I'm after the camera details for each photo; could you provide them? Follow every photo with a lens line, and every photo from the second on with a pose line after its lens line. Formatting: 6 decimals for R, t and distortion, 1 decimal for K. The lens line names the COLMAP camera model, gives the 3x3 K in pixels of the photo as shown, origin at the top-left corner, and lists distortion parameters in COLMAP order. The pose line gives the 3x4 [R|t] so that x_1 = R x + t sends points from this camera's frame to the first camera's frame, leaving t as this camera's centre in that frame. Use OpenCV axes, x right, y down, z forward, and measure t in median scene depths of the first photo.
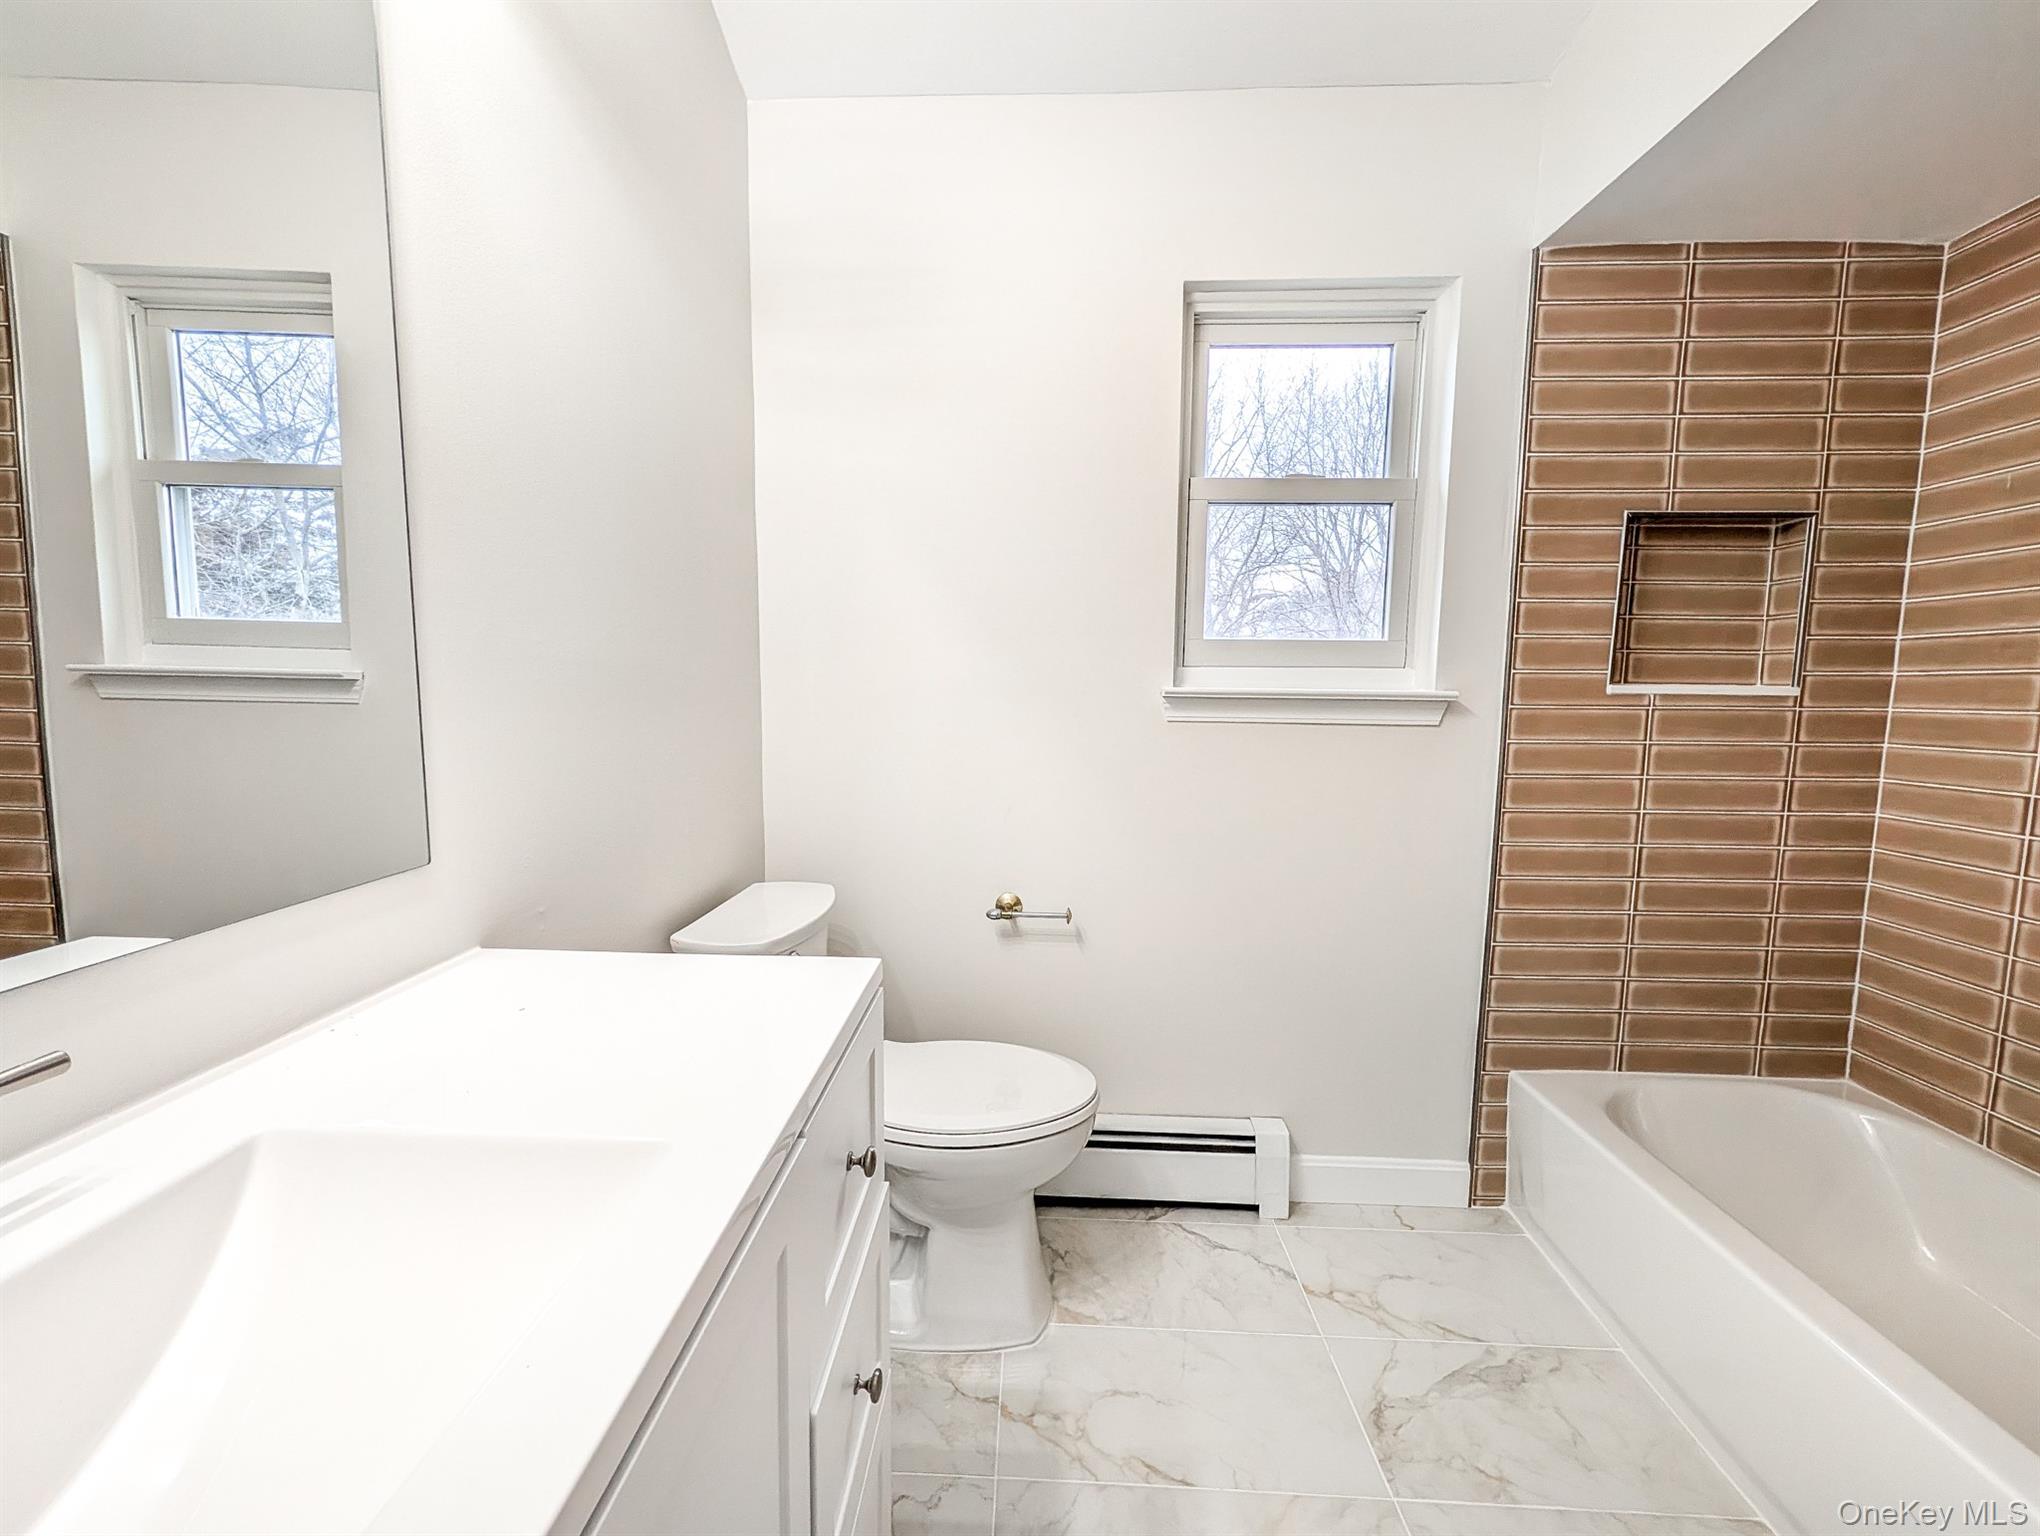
lens RADIAL K [[791.2, 0, 1009.3], [0, 791.2, 768.4], [0, 0, 1]] dist [0.000203, -0.000031]
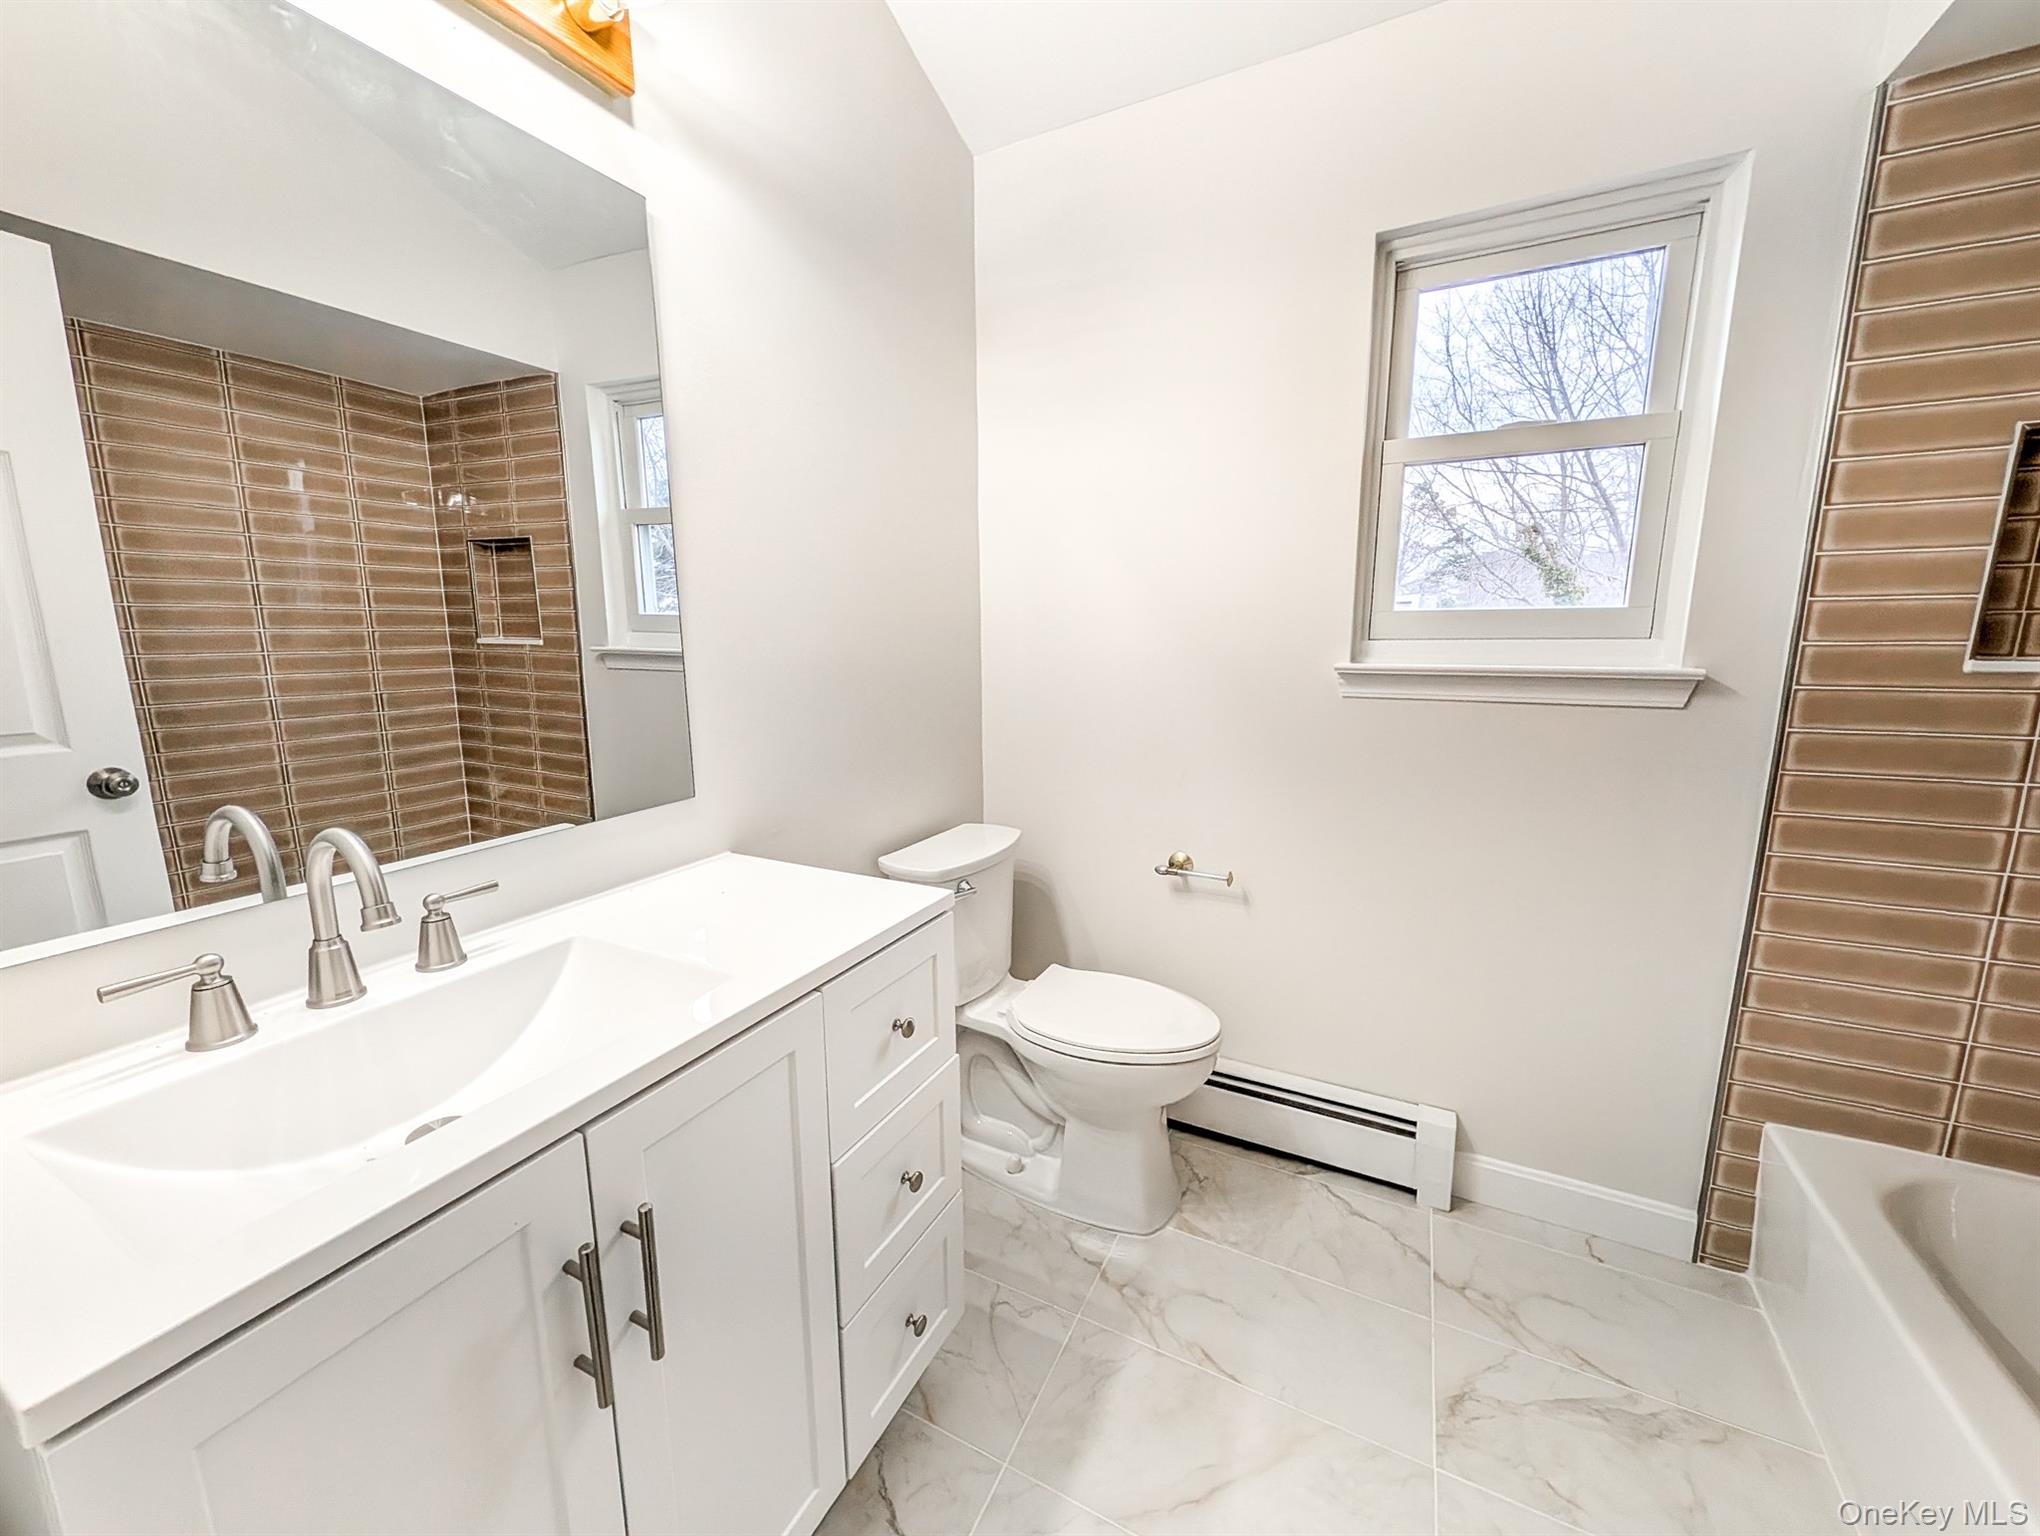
lens RADIAL K [[791.2, 0, 1009.3], [0, 791.2, 768.4], [0, 0, 1]] dist [0.000203, -0.000031]
pose [[0.903119, 0.056655, -0.425637, 0.252438], [-0.025401, 0.996570, 0.078754, -0.038270], [0.428639, -0.060312, 0.901461, -0.078624]]
